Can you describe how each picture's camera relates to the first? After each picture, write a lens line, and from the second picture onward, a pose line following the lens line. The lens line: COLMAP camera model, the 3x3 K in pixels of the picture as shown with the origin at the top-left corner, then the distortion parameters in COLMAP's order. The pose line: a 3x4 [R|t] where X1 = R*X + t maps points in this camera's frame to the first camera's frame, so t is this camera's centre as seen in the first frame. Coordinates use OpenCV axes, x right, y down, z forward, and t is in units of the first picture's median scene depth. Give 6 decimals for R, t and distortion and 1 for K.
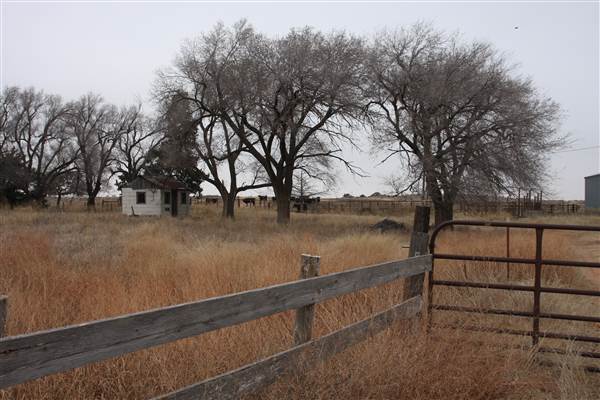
lens RADIAL K [[595.5, 0, 299.1], [0, 595.5, 205.0], [0, 0, 1]] dist [-0.075802, 0.197423]
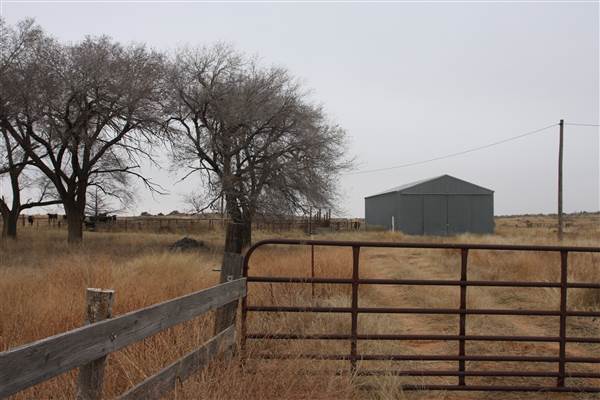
lens RADIAL K [[533.4, 0, 299.9], [0, 533.4, 205.1], [0, 0, 1]] dist [-0.128690, 0.203238]
pose [[0.932659, 0.007489, 0.360682, 0.005218], [0.005083, 0.999413, -0.033894, 0.000902], [-0.360724, 0.033445, 0.932073, 0.108371]]
